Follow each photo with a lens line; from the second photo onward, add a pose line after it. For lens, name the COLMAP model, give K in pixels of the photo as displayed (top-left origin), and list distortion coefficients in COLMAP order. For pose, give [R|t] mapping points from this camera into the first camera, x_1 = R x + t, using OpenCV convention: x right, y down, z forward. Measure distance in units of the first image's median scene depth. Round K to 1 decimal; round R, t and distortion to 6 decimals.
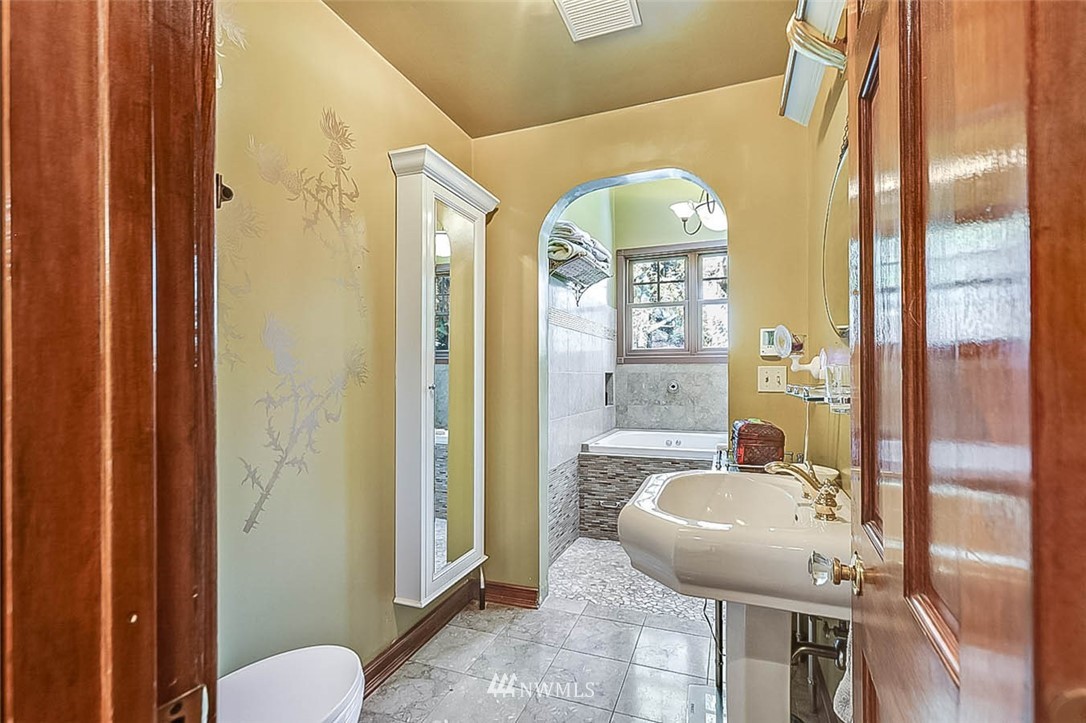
lens RADIAL K [[498.2, 0, 543.5], [0, 498.2, 370.5], [0, 0, 1]] dist [0.009746, 0.000067]
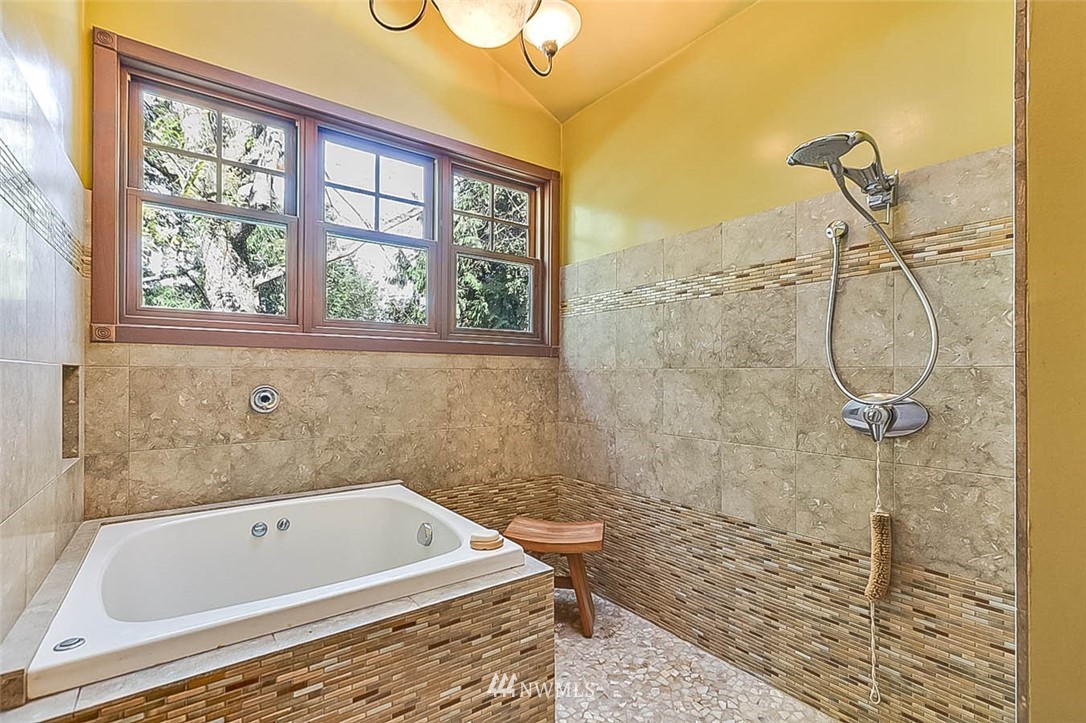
lens RADIAL K [[498.2, 0, 547.6], [0, 498.2, 371.0], [0, 0, 1]] dist [0.009746, 0.000067]
pose [[0.528834, 0.007387, 0.848693, 0.013120], [-0.015642, 0.999877, 0.001043, 0.002744], [-0.848581, -0.013827, 0.528884, 0.546363]]
